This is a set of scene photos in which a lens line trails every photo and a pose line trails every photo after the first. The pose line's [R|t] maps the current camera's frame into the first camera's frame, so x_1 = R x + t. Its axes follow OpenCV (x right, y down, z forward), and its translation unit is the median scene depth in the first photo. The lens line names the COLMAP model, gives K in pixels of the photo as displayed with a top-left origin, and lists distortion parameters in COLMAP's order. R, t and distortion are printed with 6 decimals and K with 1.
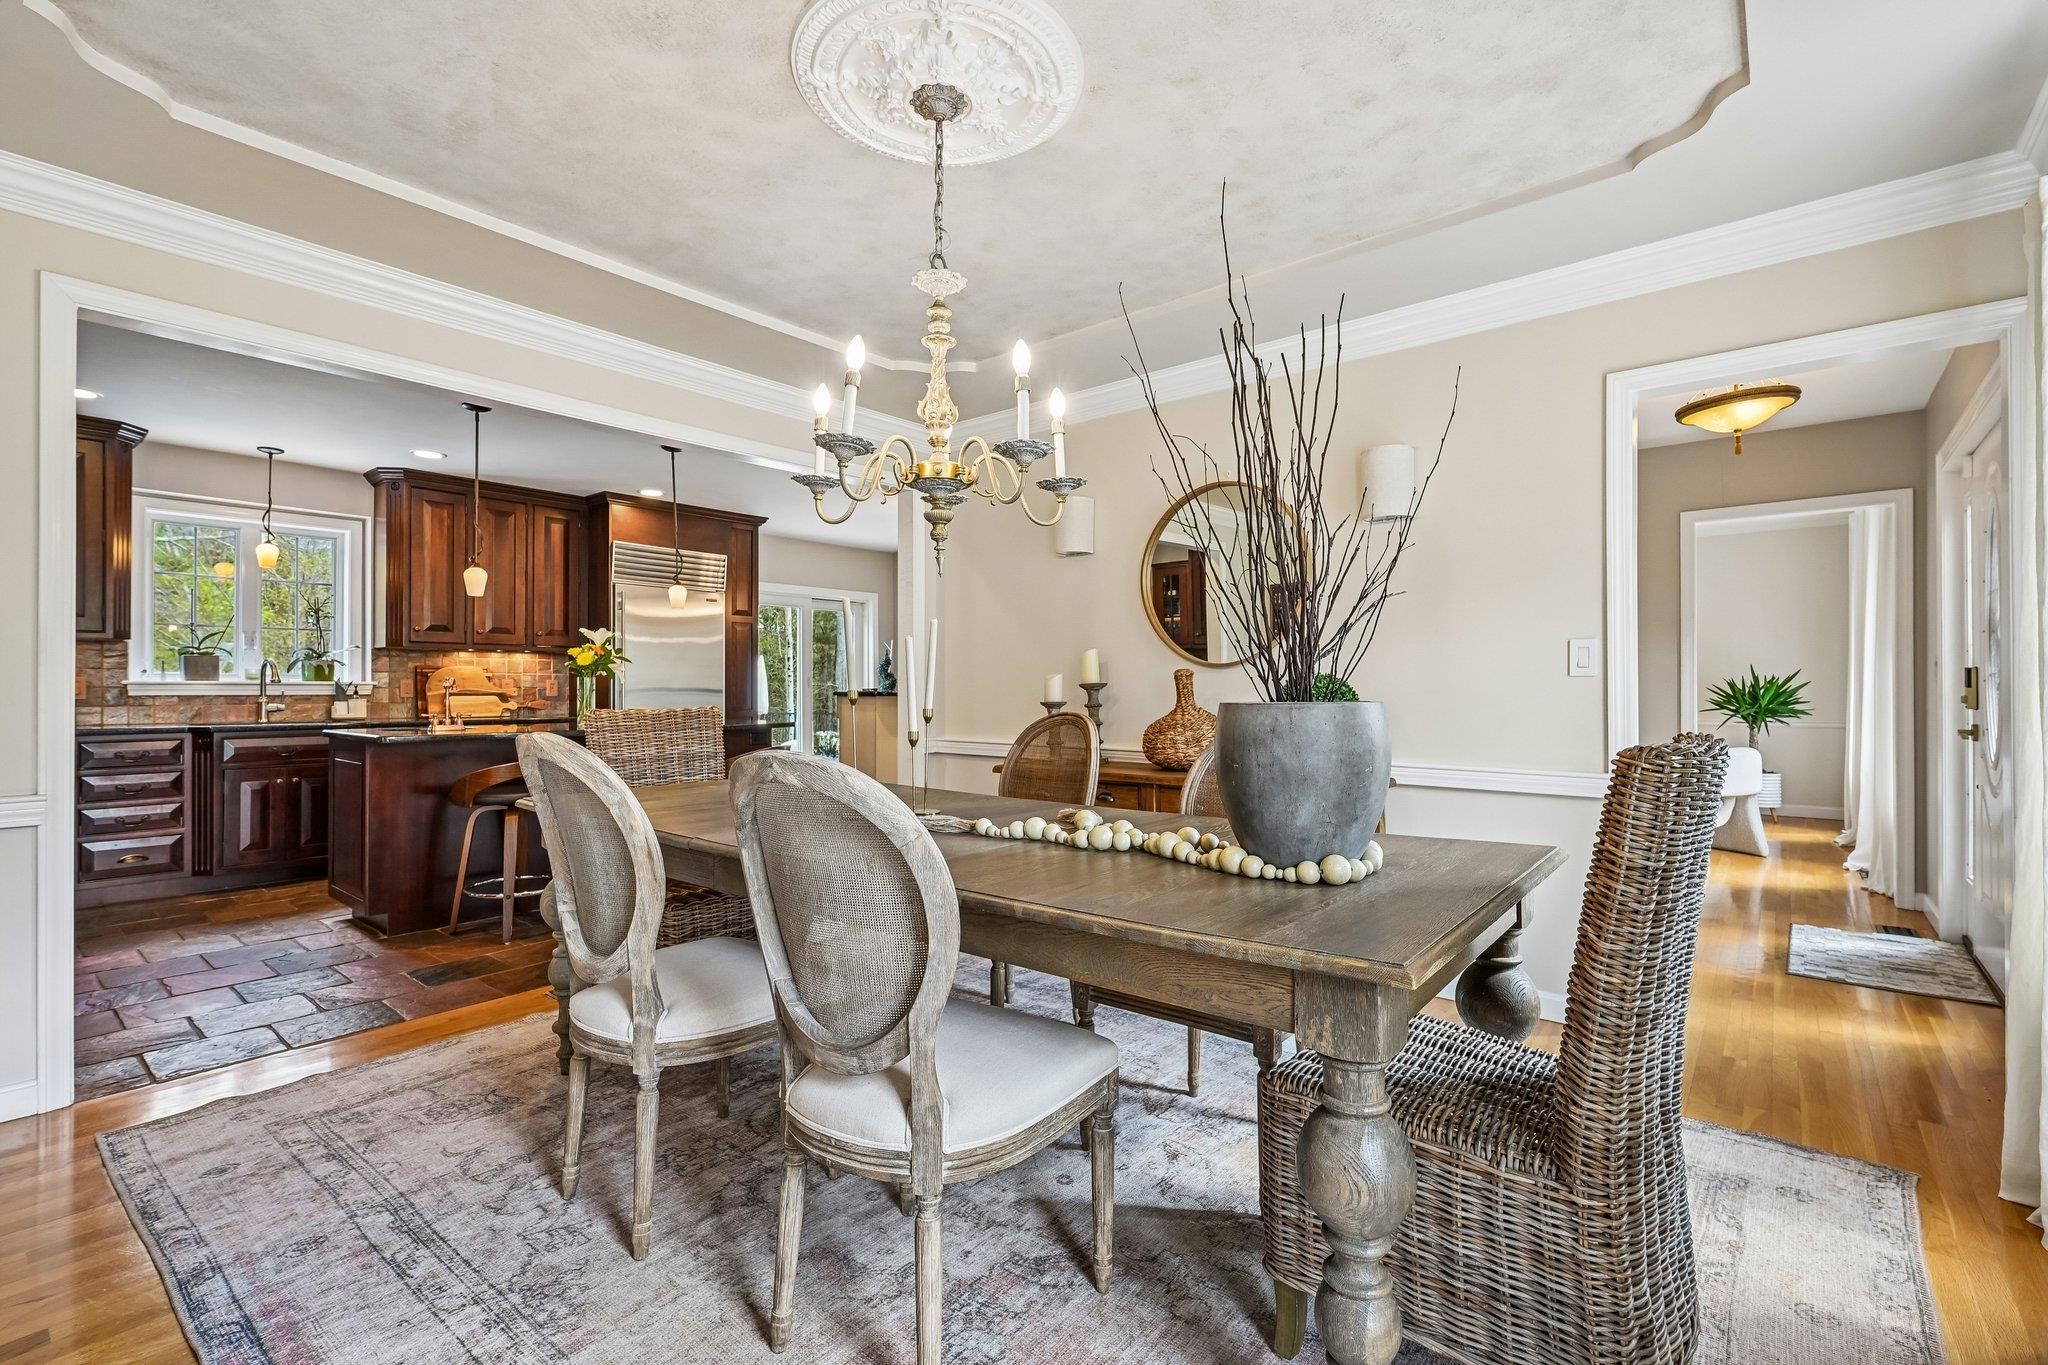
lens RADIAL K [[921.7, 0, 1022.9], [0, 921.7, 691.3], [0, 0, 1]] dist [0.004208, -0.000133]
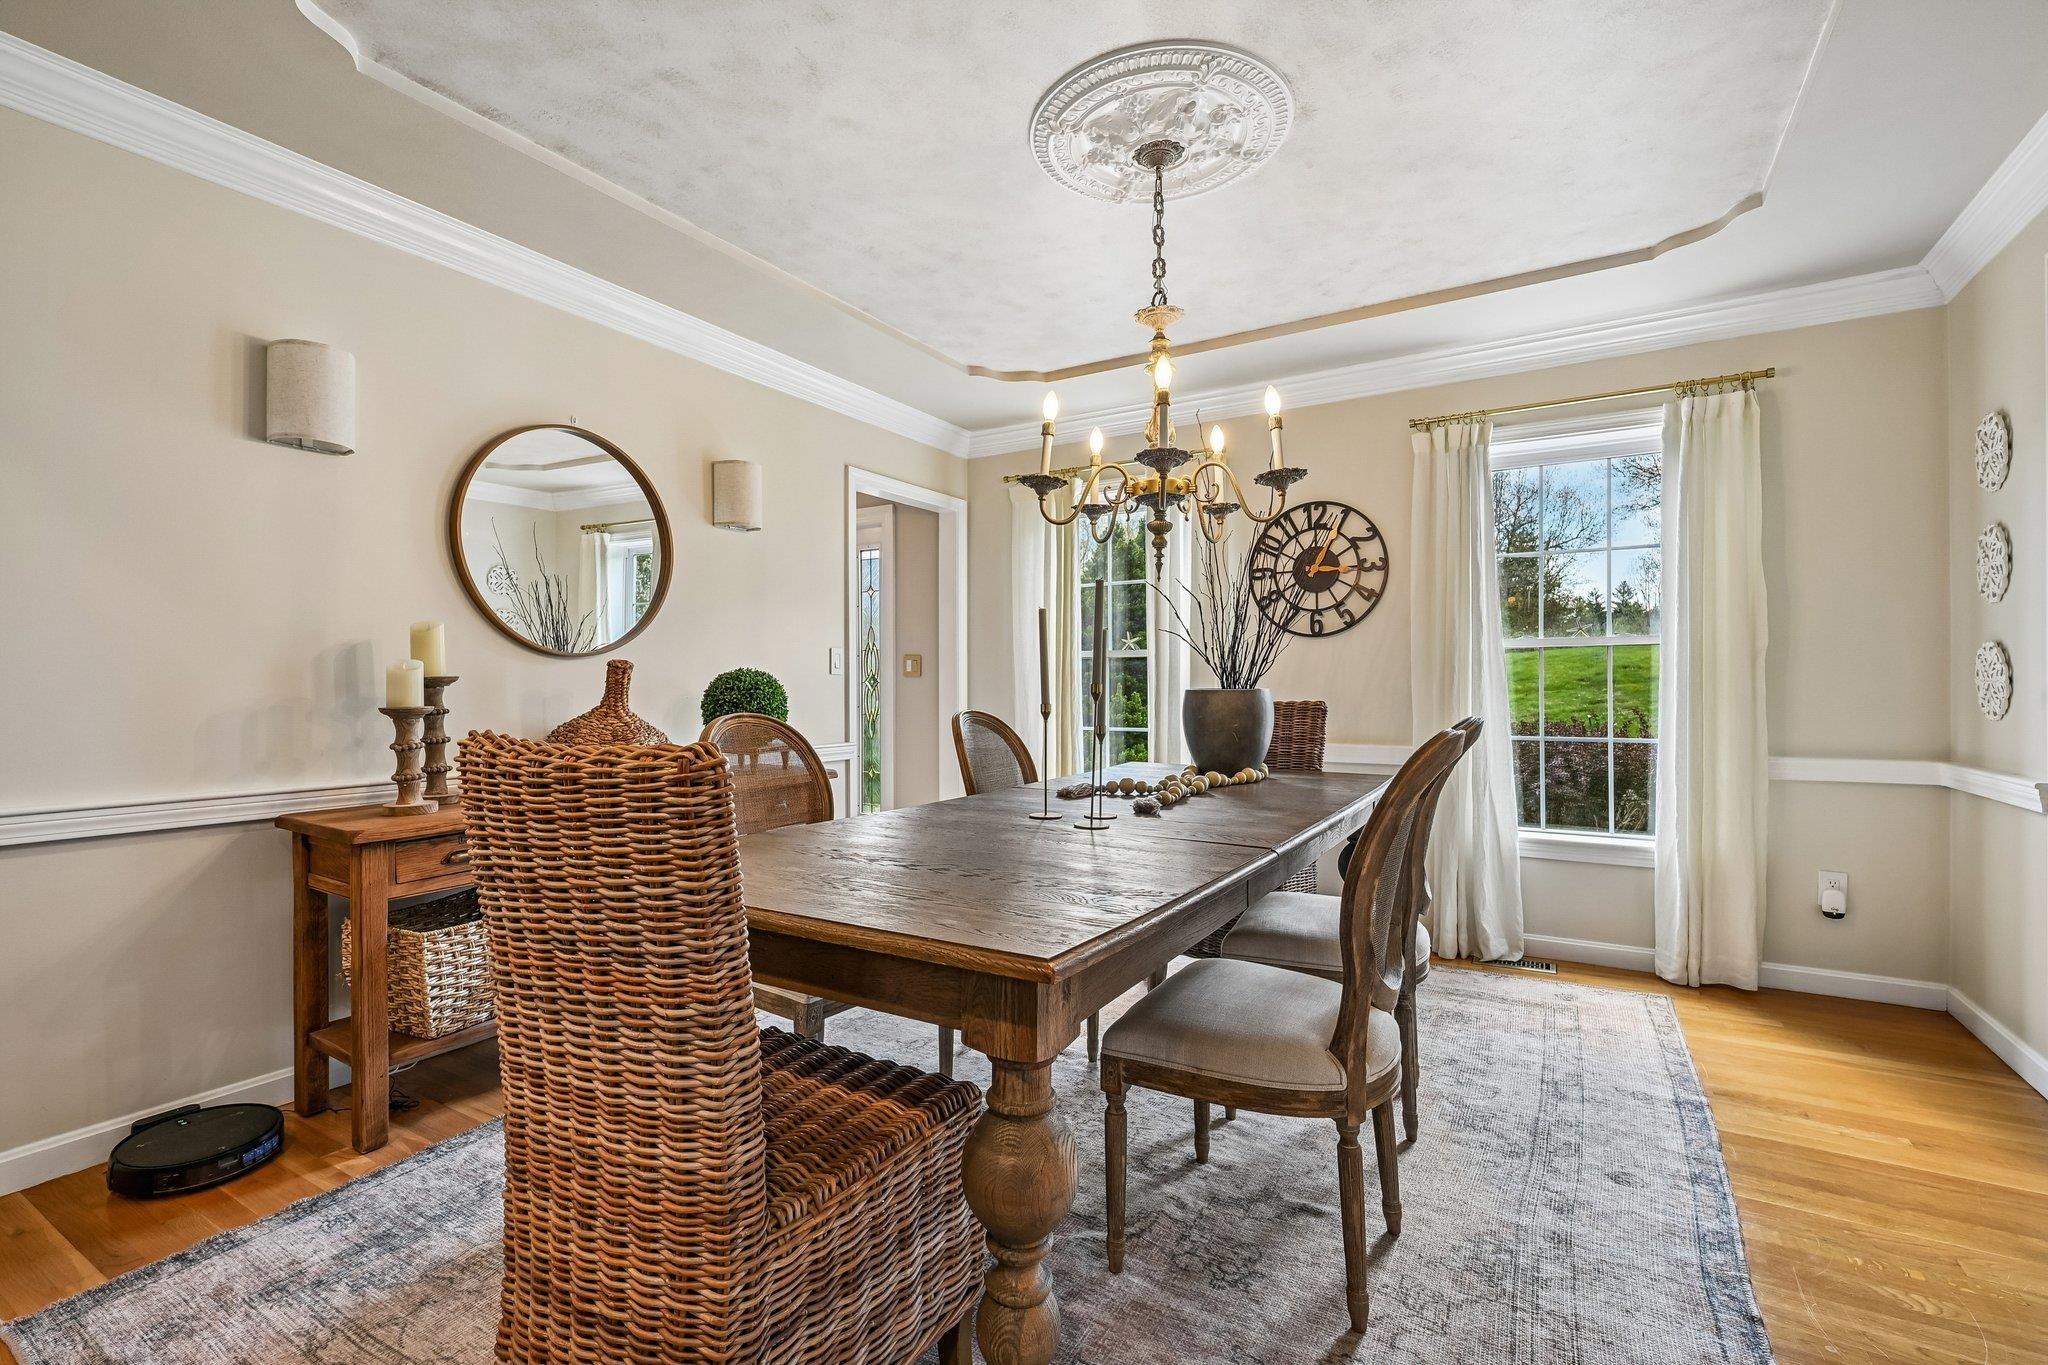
lens RADIAL K [[921.7, 0, 1023.9], [0, 921.7, 683.7], [0, 0, 1]] dist [0.004208, -0.000133]
pose [[-0.151183, -0.002265, 0.988503, -1.016456], [-0.007237, 0.999973, 0.001184, -0.008138], [-0.988479, -0.006975, -0.151195, 1.159663]]
